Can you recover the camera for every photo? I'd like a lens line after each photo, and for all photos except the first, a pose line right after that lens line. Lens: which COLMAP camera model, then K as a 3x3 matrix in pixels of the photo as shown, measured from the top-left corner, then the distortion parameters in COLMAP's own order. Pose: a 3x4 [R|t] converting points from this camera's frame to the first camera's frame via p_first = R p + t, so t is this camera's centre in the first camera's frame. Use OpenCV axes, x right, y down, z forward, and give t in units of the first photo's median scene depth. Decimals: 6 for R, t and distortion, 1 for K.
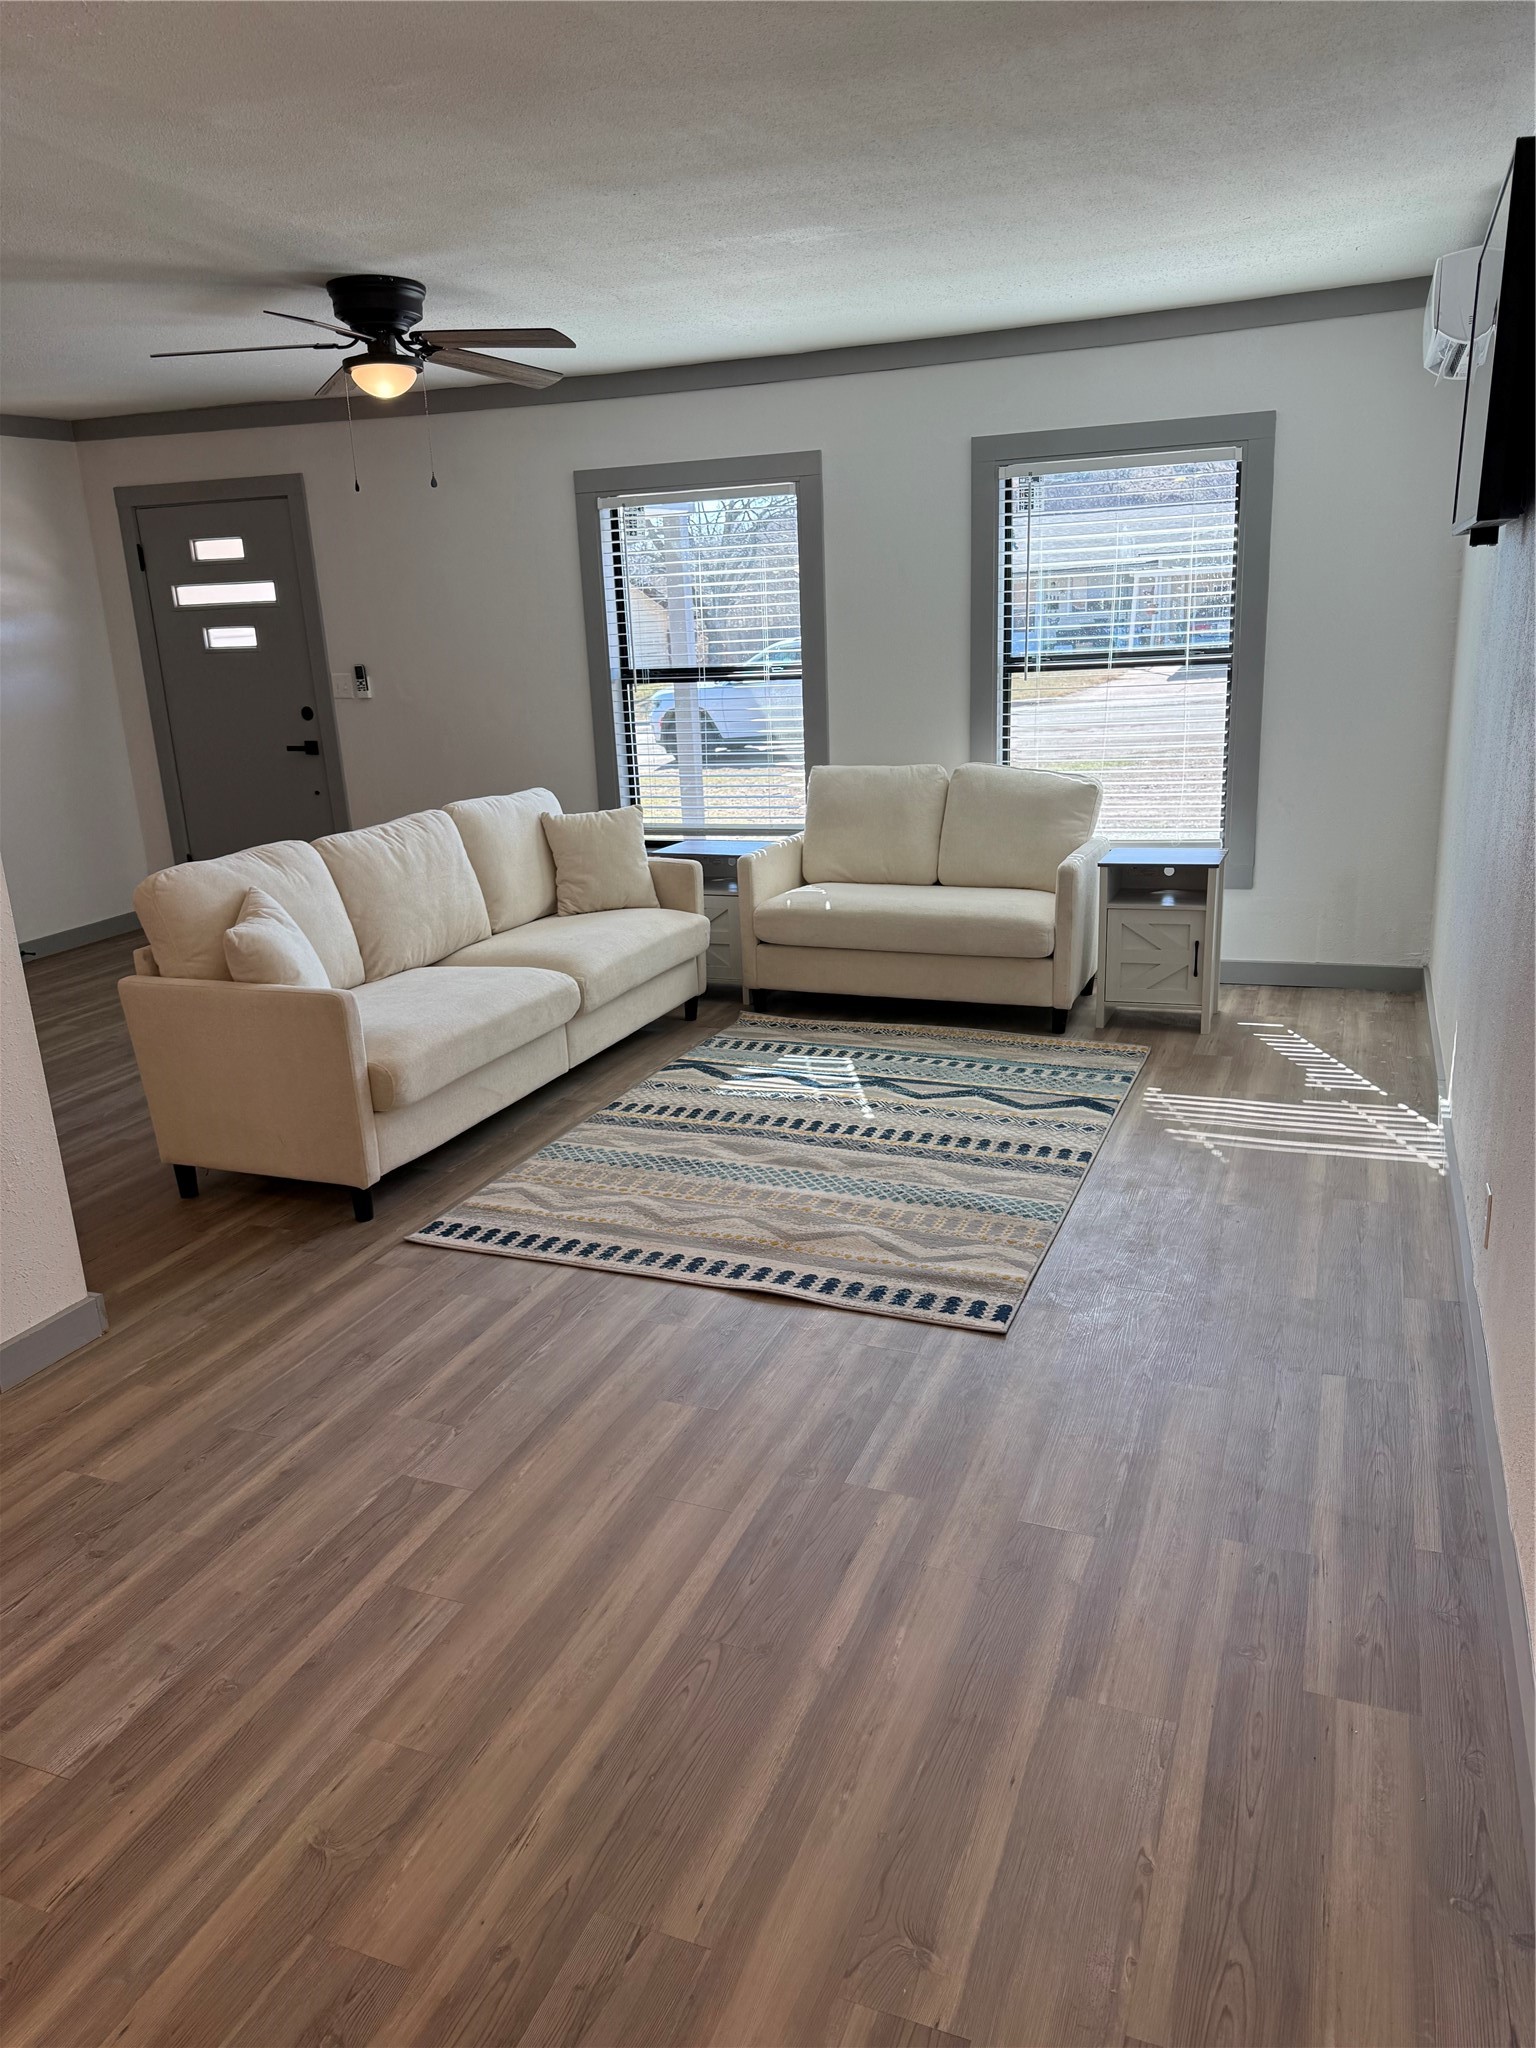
lens RADIAL K [[1442.5, 0, 769.3], [0, 1442.5, 1030.2], [0, 0, 1]] dist [0.008023, 0.001301]
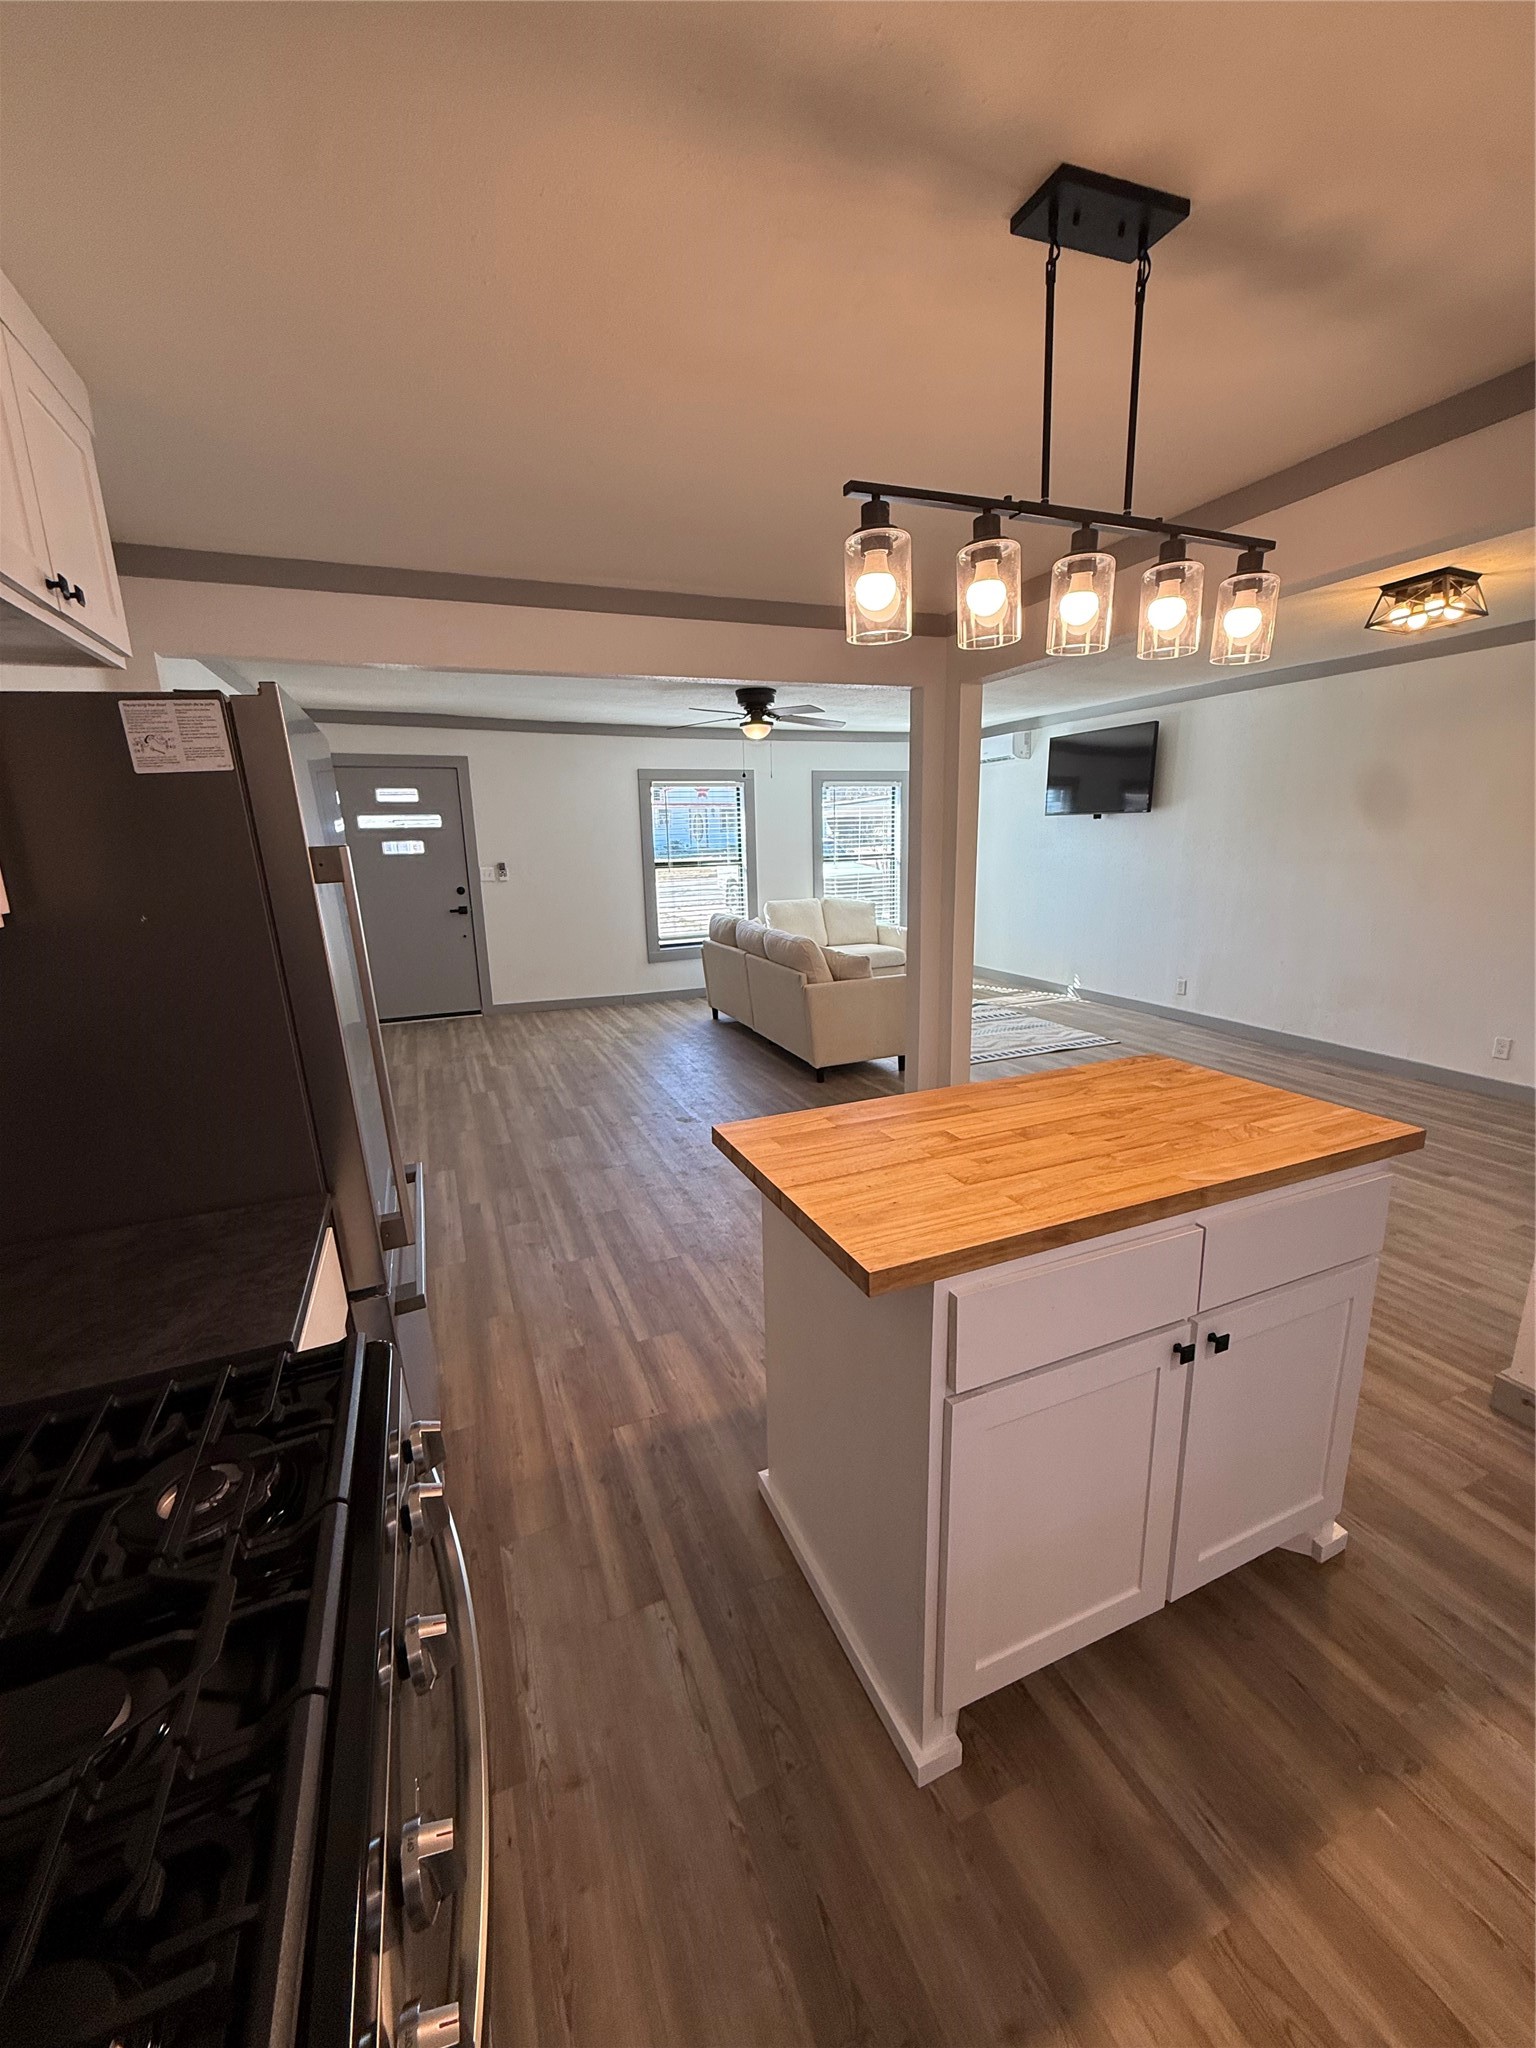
lens RADIAL K [[816.1, 0, 769.2], [0, 816.1, 1019.7], [0, 0, 1]] dist [-0.000949, -0.000543]
pose [[0.717778, -0.135074, 0.683044, -0.834589], [0.186659, 0.982423, -0.001874, 0.002949], [-0.670785, 0.128841, 0.730375, 0.067951]]
